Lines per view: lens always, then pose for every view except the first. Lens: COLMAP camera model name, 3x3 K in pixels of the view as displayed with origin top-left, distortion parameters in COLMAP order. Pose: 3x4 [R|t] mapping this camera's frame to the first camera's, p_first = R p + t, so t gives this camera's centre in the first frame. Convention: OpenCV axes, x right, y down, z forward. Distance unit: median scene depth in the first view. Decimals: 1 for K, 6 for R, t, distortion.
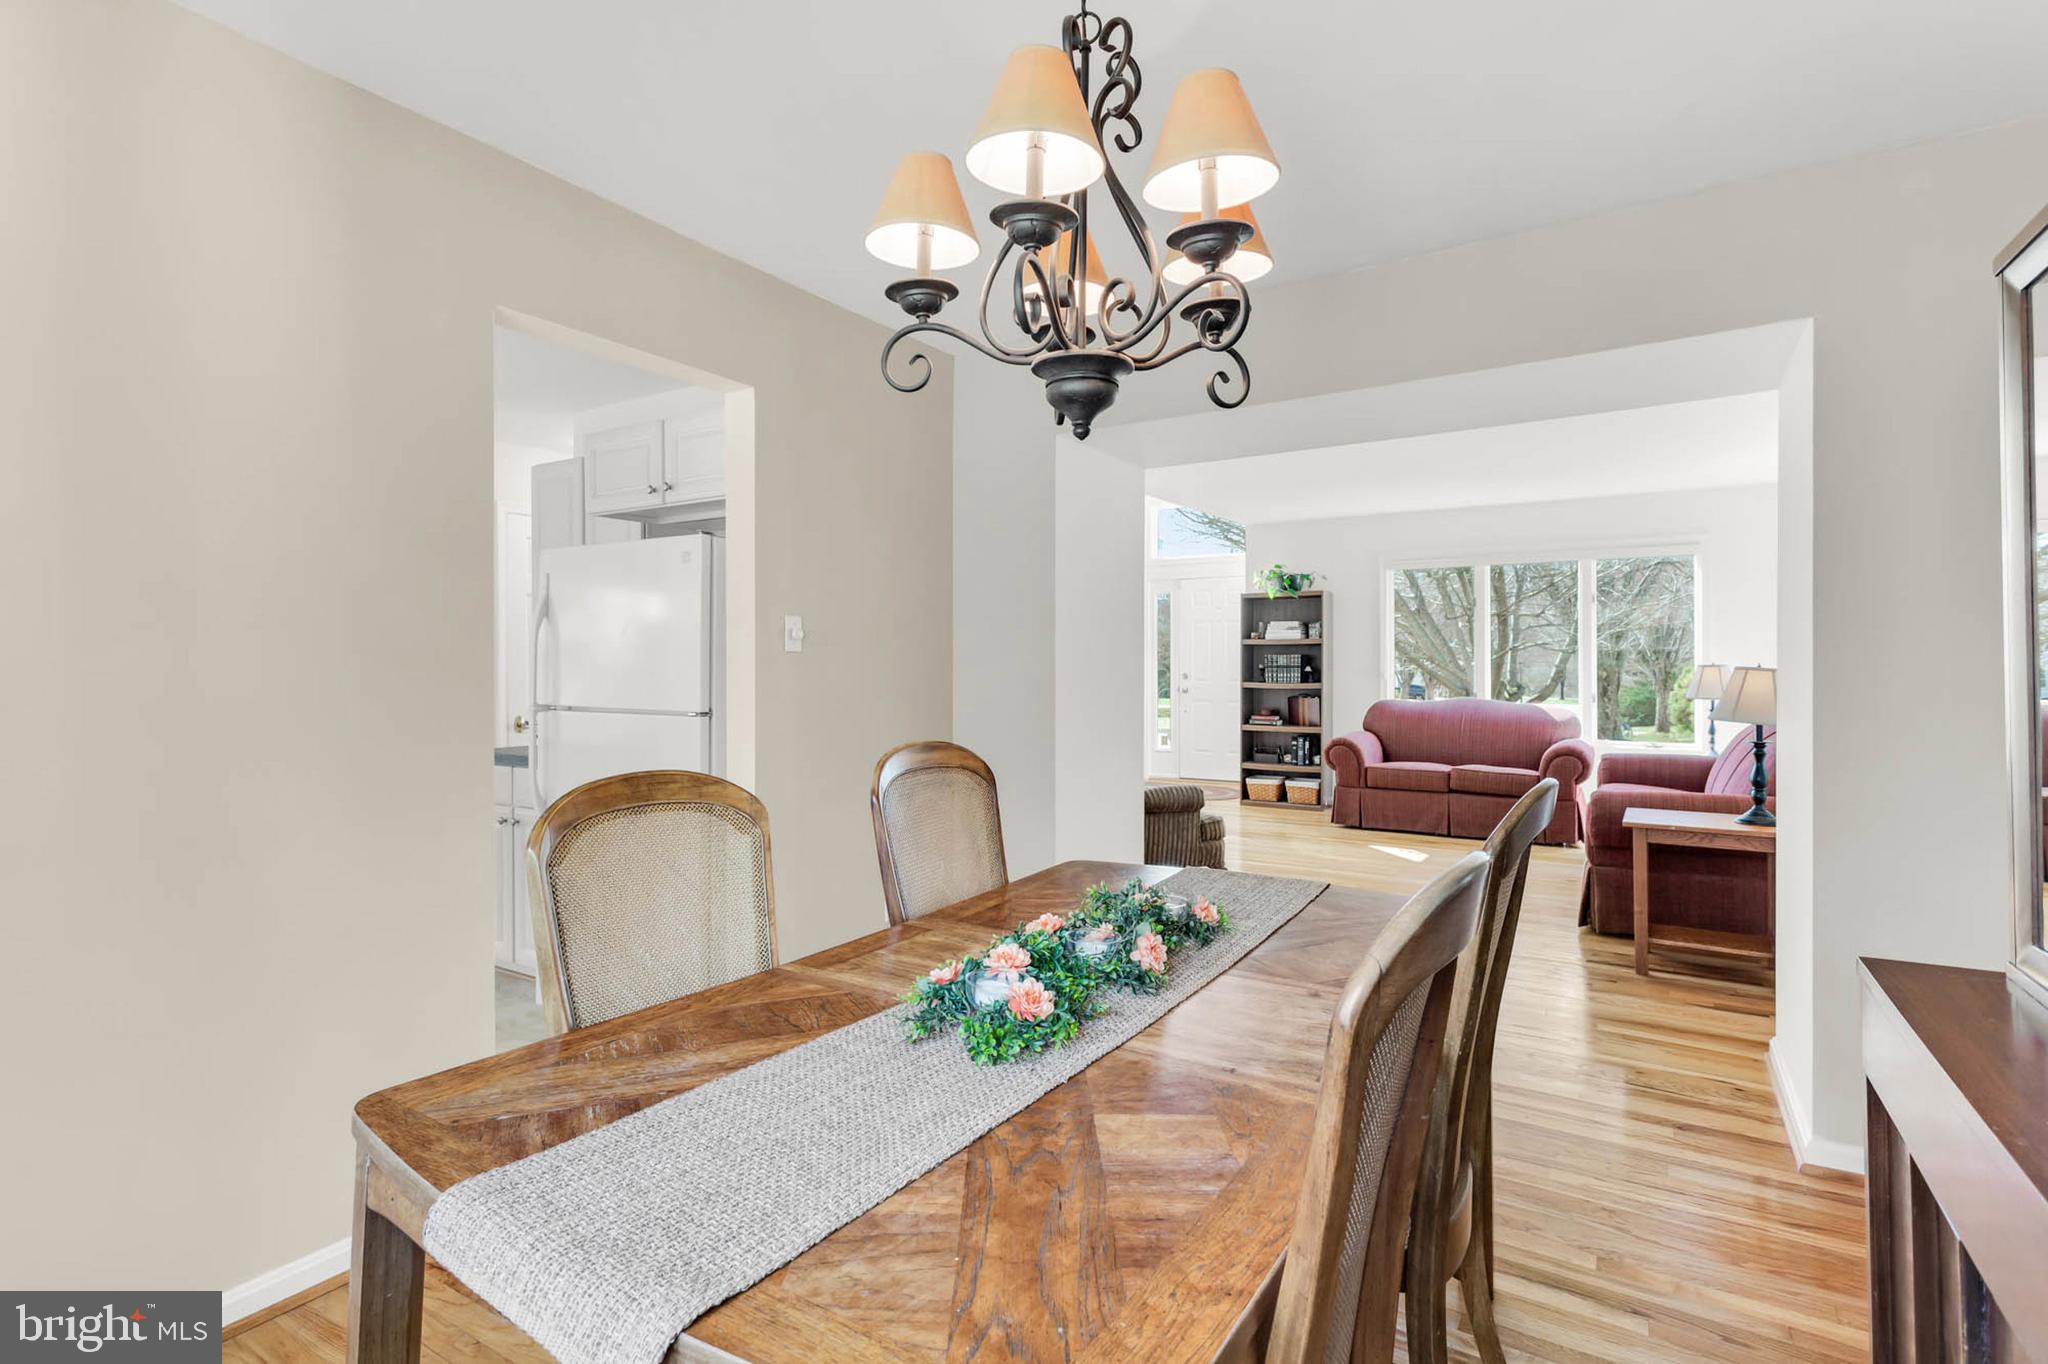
lens RADIAL K [[974.7, 0, 1027.6], [0, 974.7, 655.2], [0, 0, 1]] dist [0.002076, 0.000182]
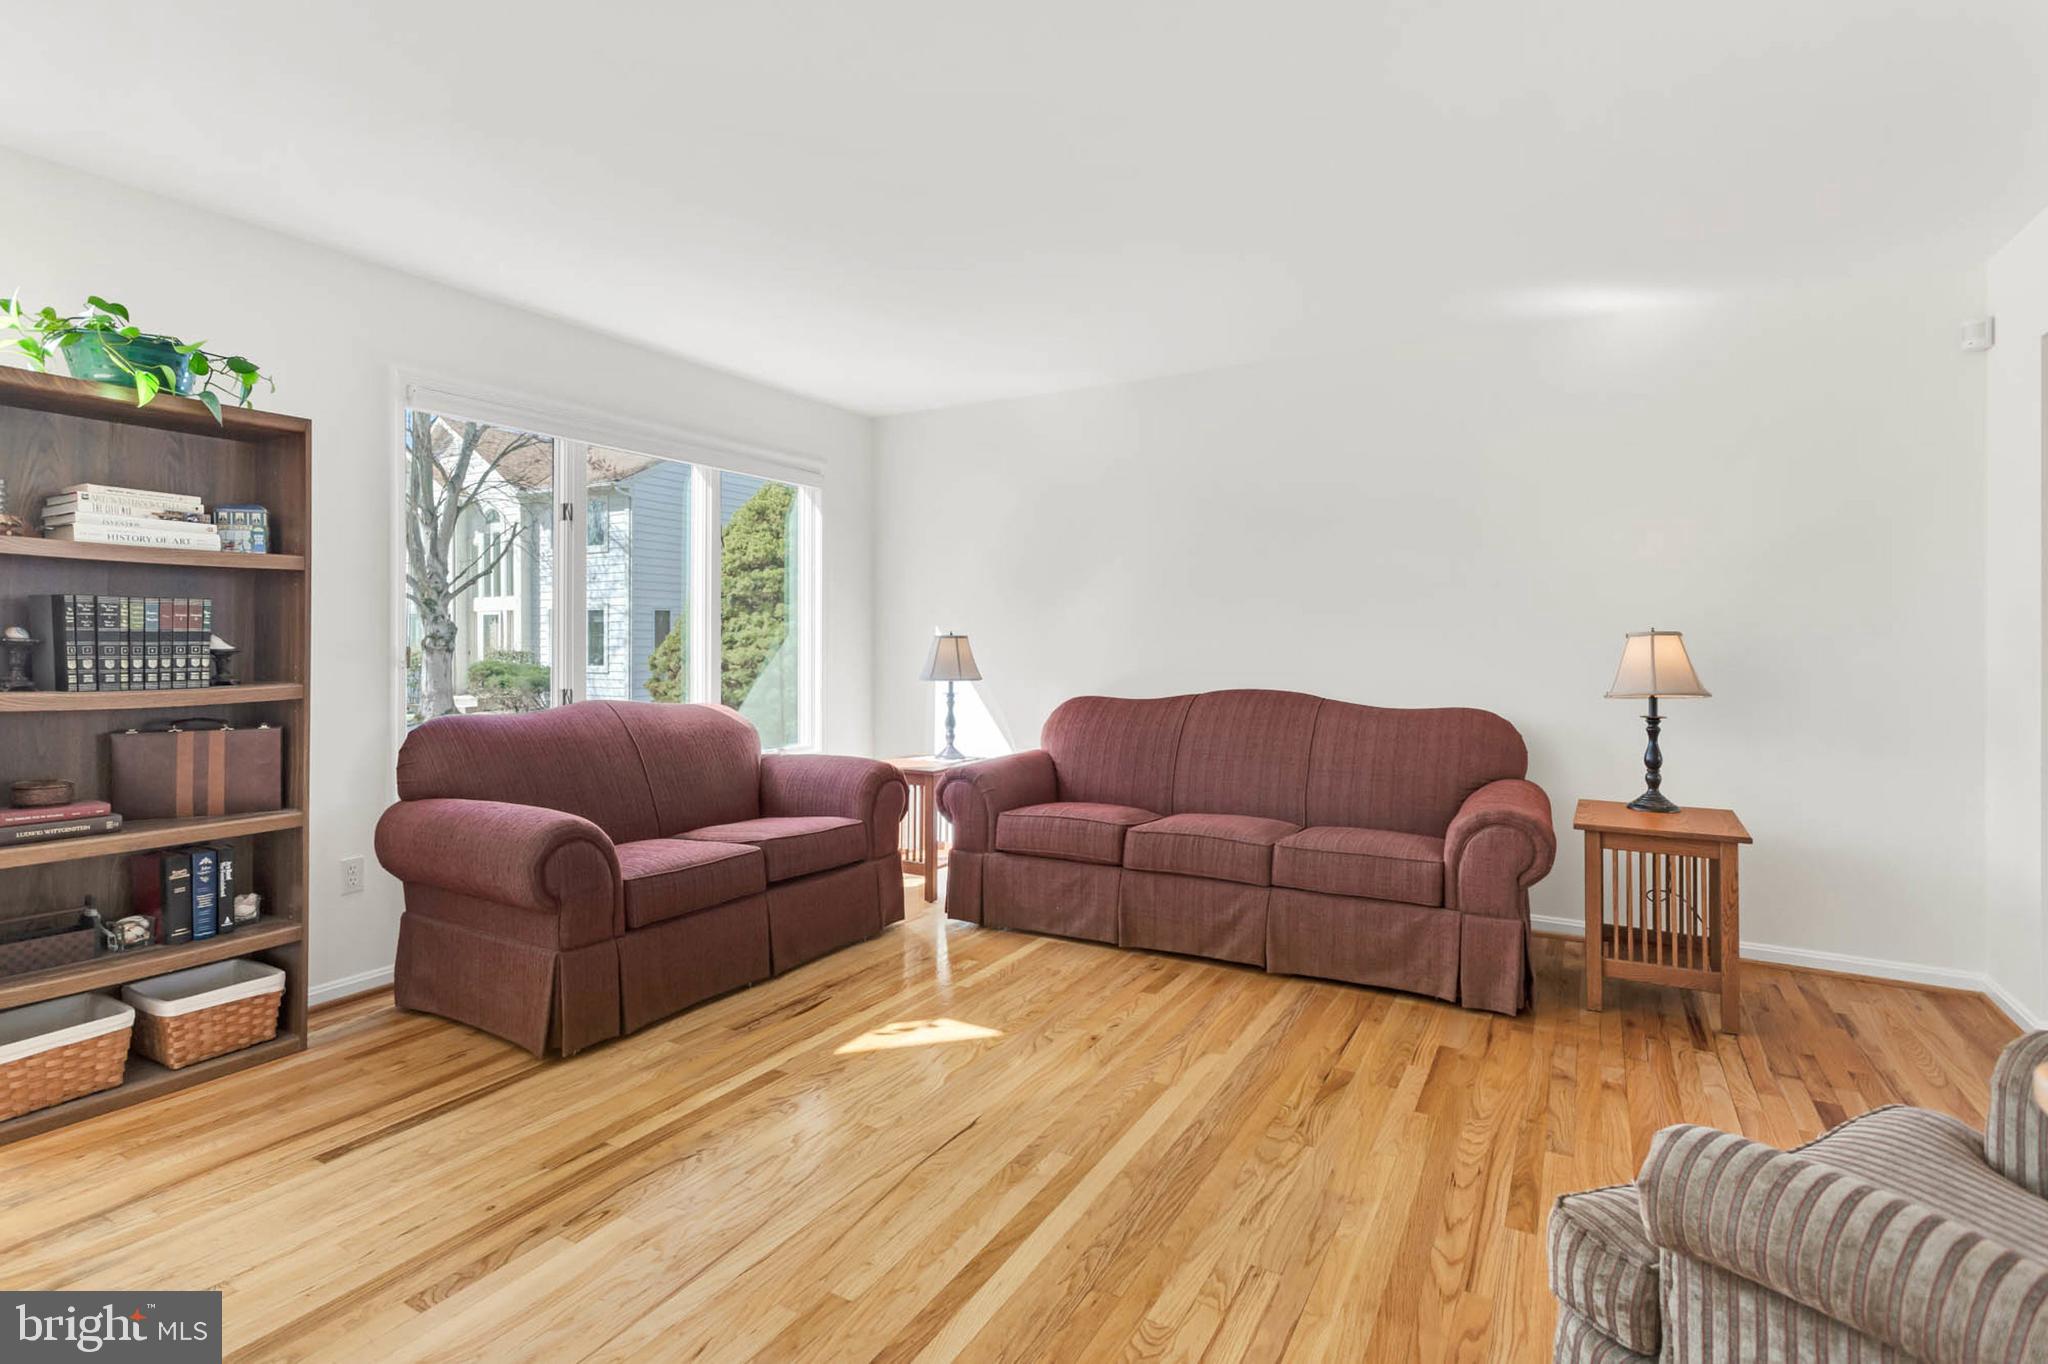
lens RADIAL K [[974.7, 0, 1027.6], [0, 974.7, 655.2], [0, 0, 1]] dist [0.002076, 0.000182]
pose [[-0.026584, -0.011604, 0.999579, -0.053051], [-0.006089, 0.999916, 0.011446, 0.012437], [-0.999628, -0.005782, -0.026653, 0.731161]]
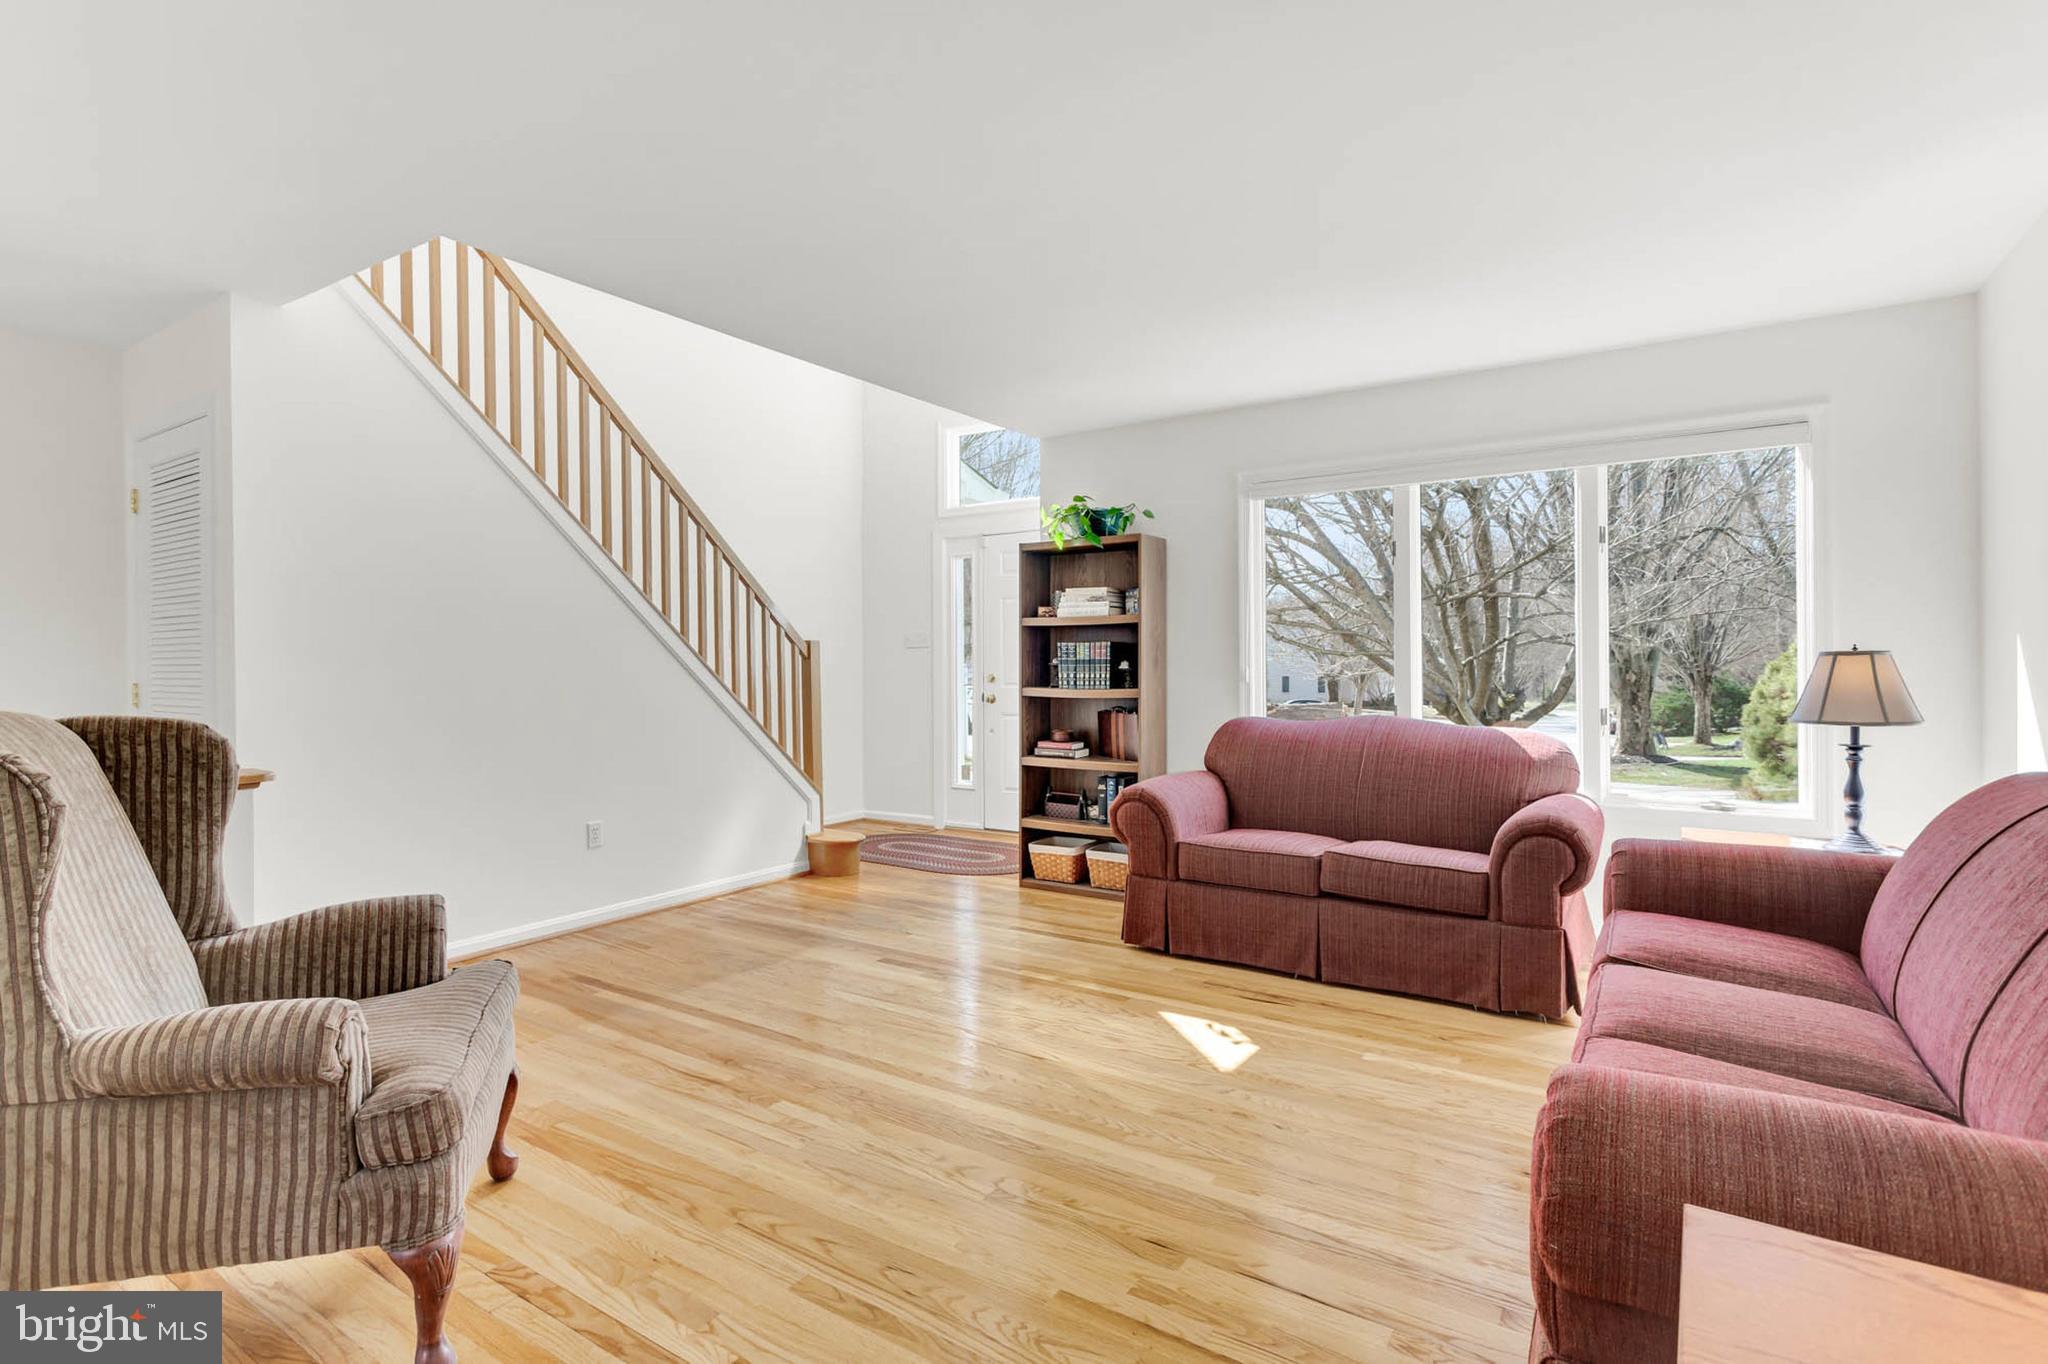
lens RADIAL K [[991.7, 0, 988.1], [0, 991.7, 663.2], [0, 0, 1]] dist [-0.001207, -0.000395]
pose [[0.999000, -0.002065, -0.044668, 0.230979], [0.002267, 0.999987, 0.004467, 0.009713], [0.044658, -0.004564, 0.998992, 0.380755]]
